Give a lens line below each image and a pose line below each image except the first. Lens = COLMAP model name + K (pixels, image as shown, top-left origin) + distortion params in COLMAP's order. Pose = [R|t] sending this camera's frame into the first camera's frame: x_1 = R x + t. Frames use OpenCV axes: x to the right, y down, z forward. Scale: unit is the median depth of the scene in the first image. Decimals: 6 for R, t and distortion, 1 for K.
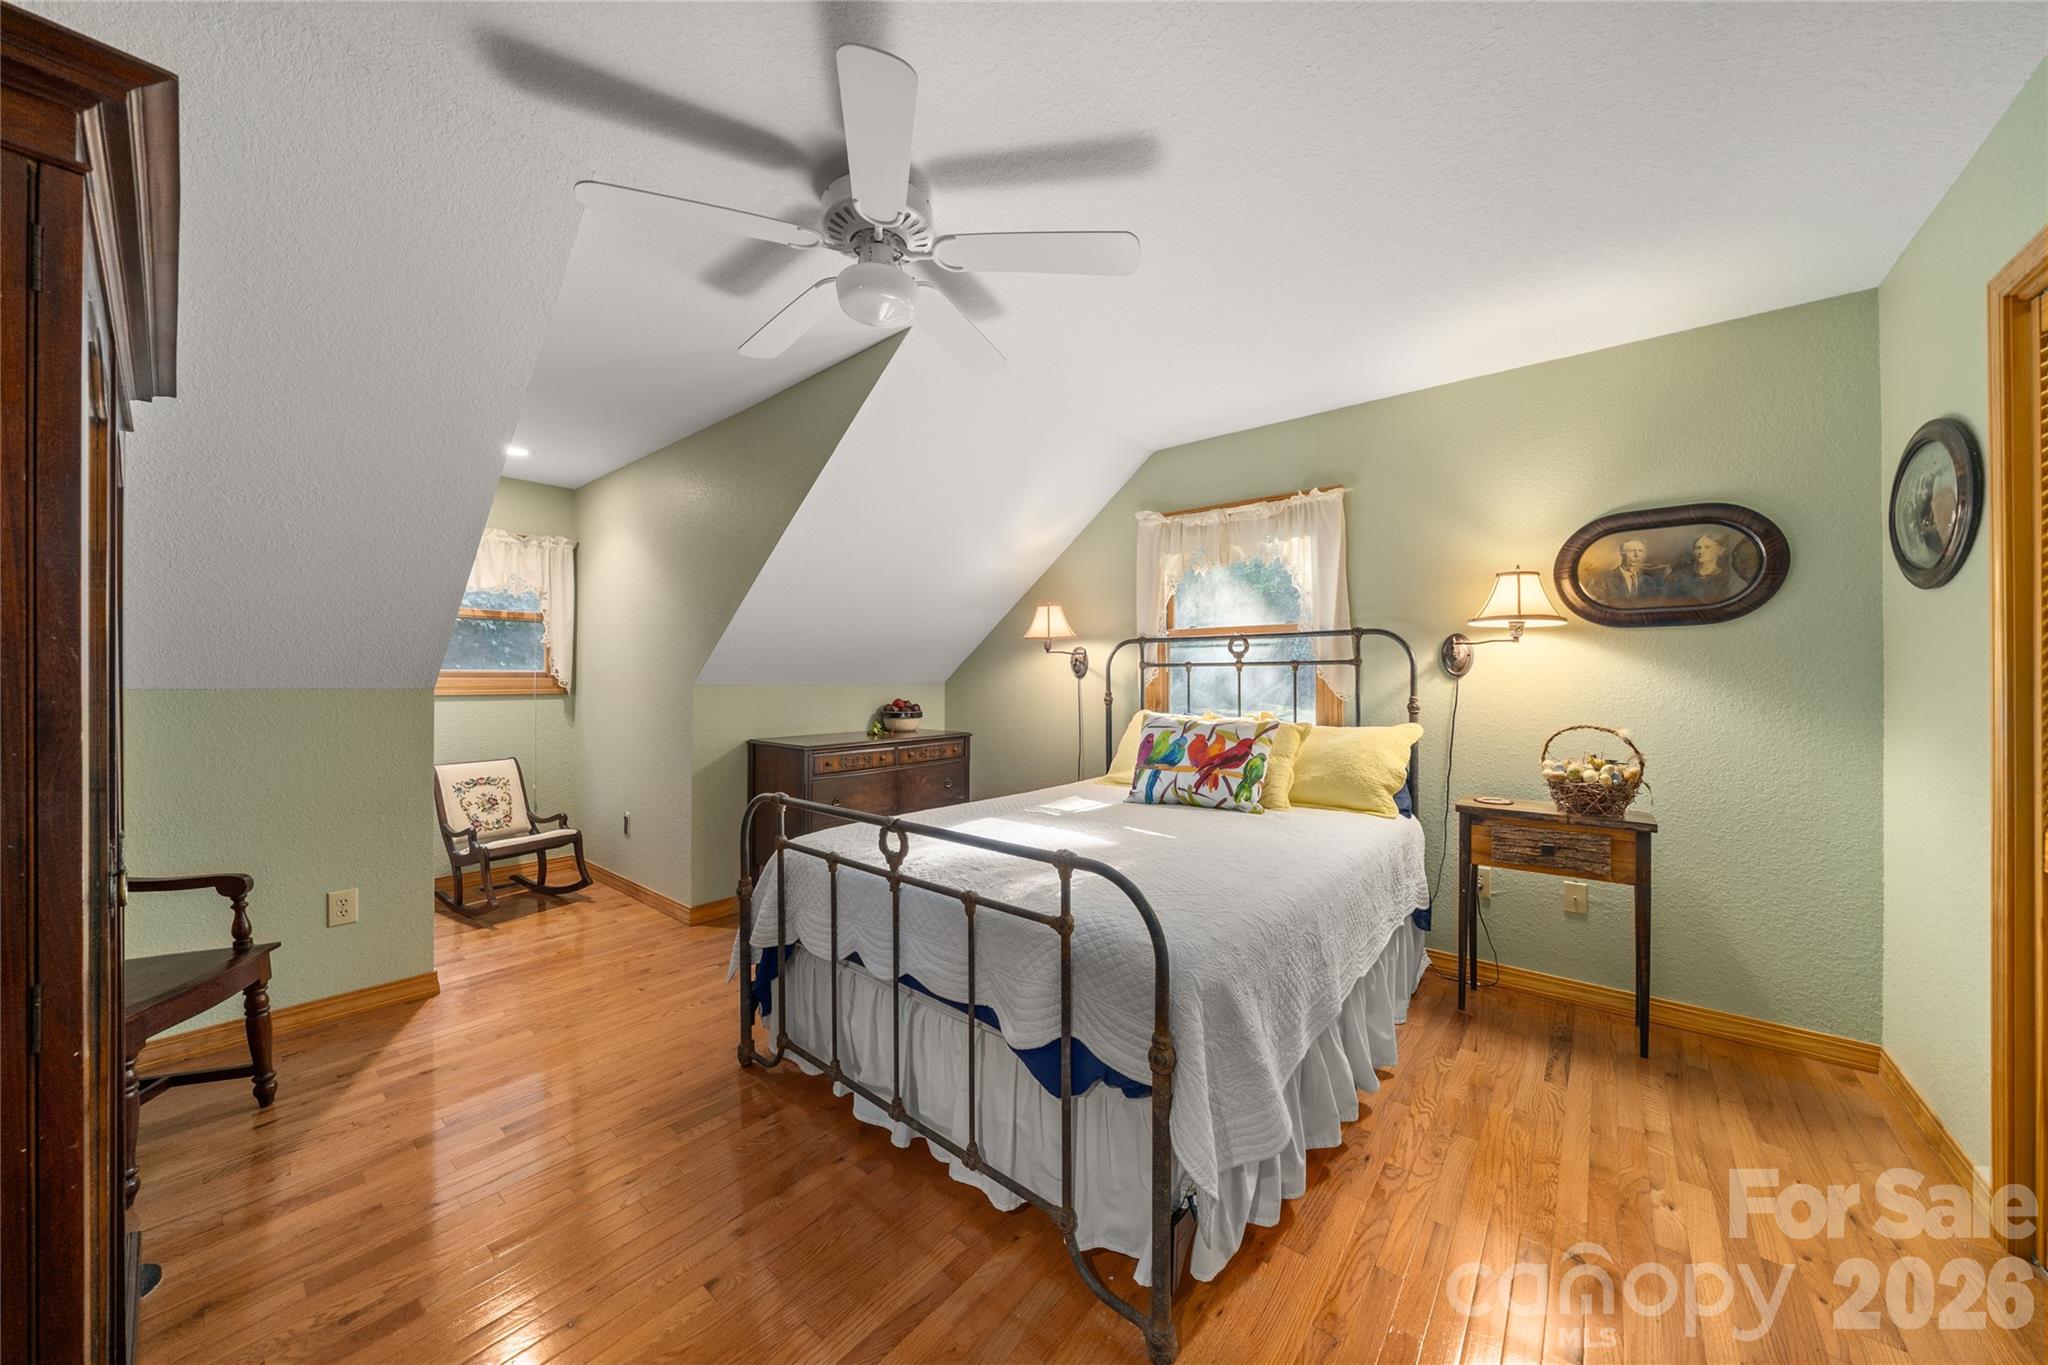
lens RADIAL K [[712.5, 0, 1020.1], [0, 712.5, 680.3], [0, 0, 1]] dist [-0.006503, 0.000212]
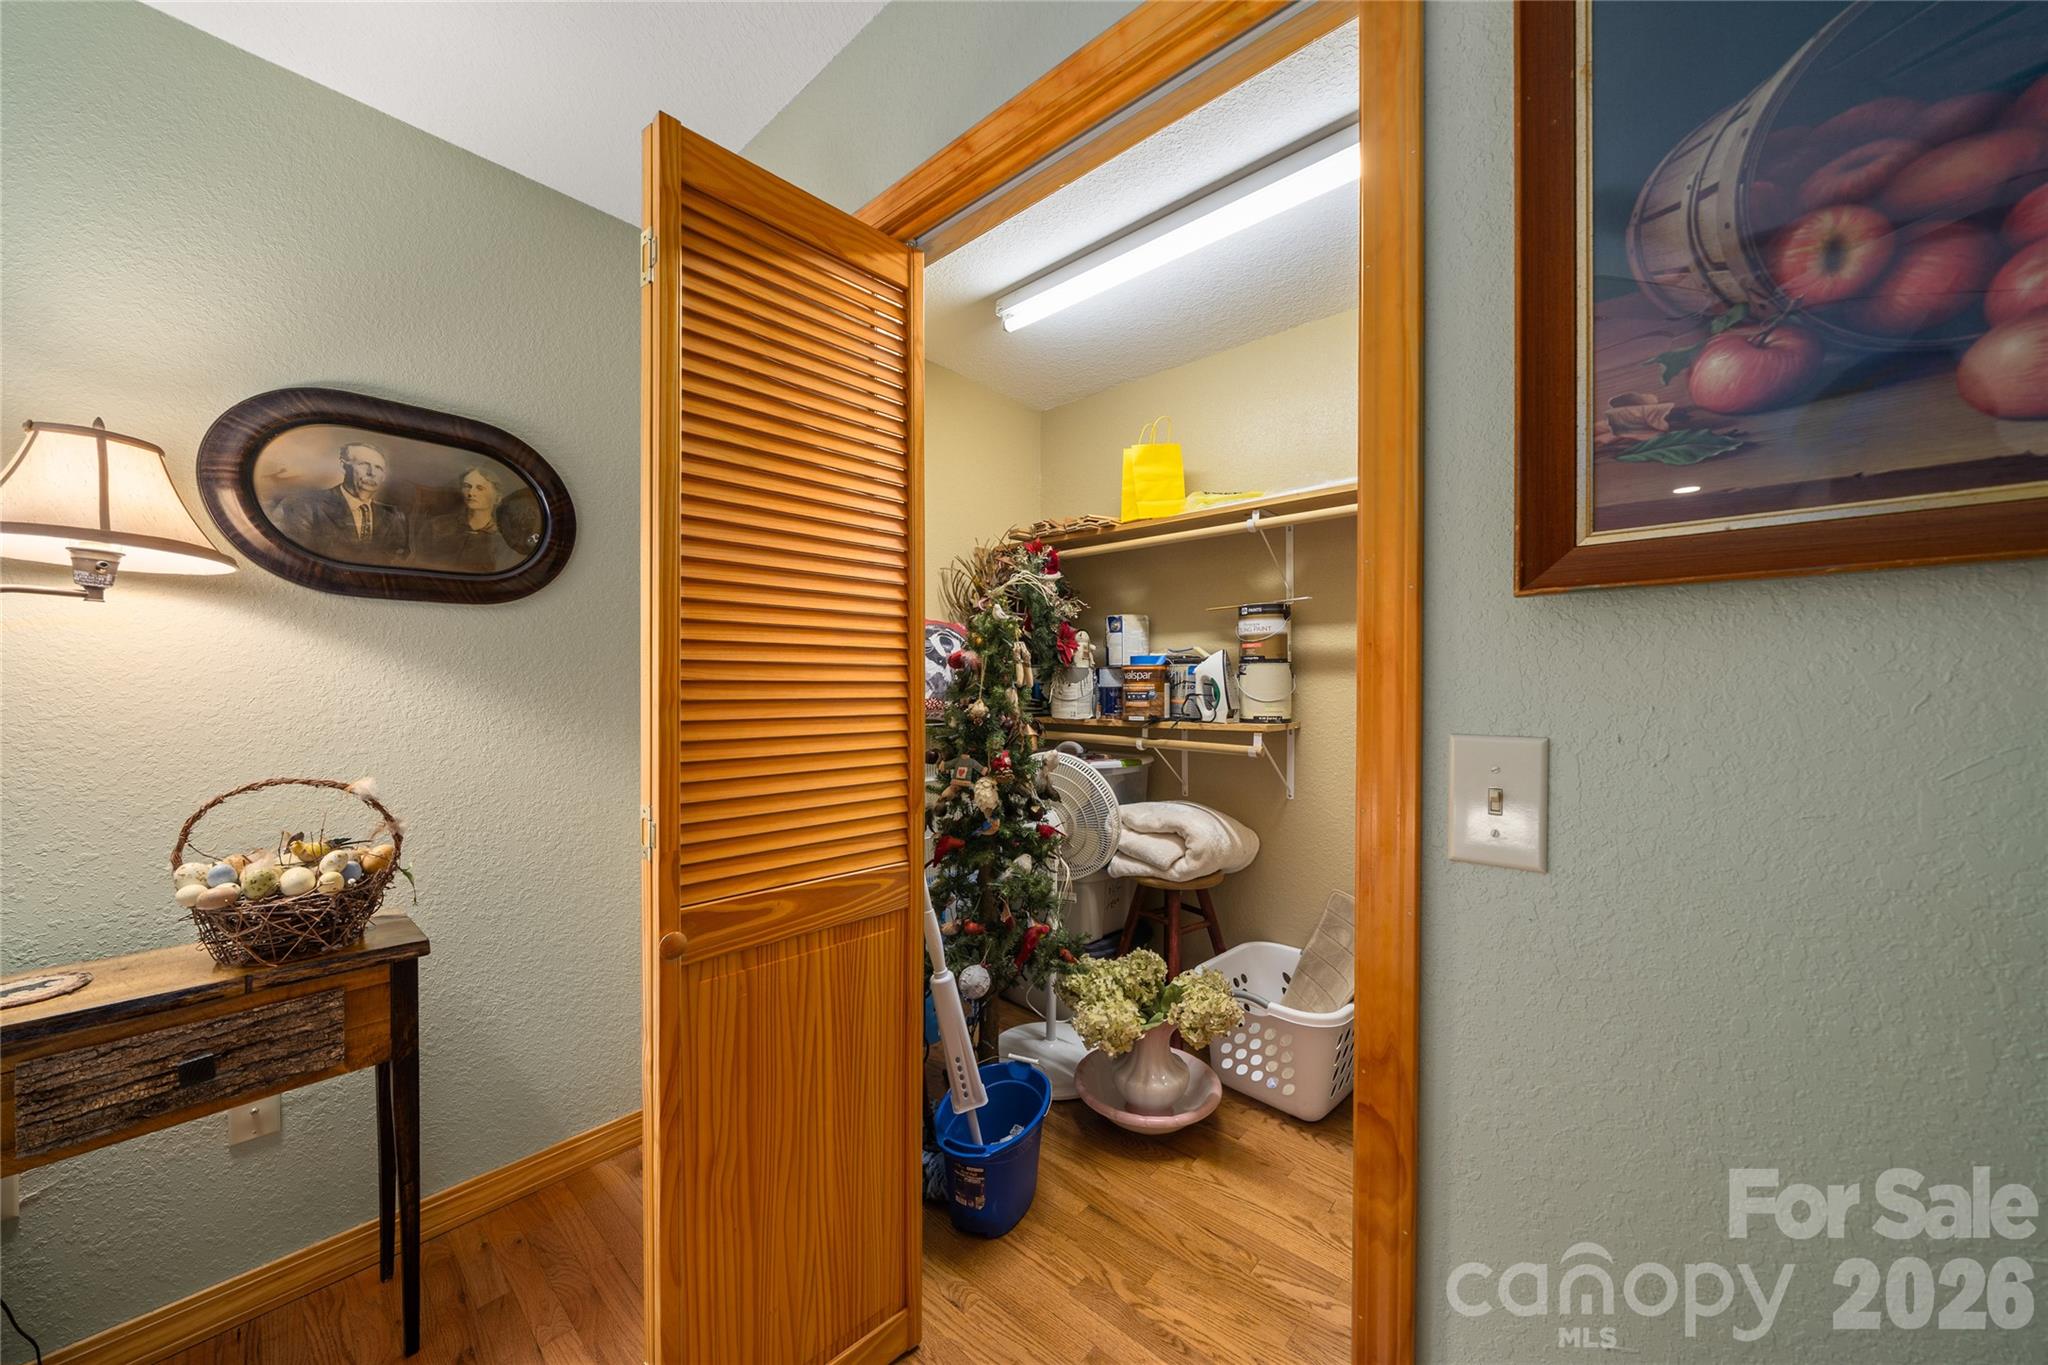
lens RADIAL K [[712.5, 0, 1023.6], [0, 712.5, 692.5], [0, 0, 1]] dist [-0.006503, 0.000212]
pose [[0.041607, -0.007214, 0.999108, 0.322982], [0.002385, 0.999972, 0.007121, 0.000342], [-0.999131, 0.002087, 0.041623, 0.459827]]
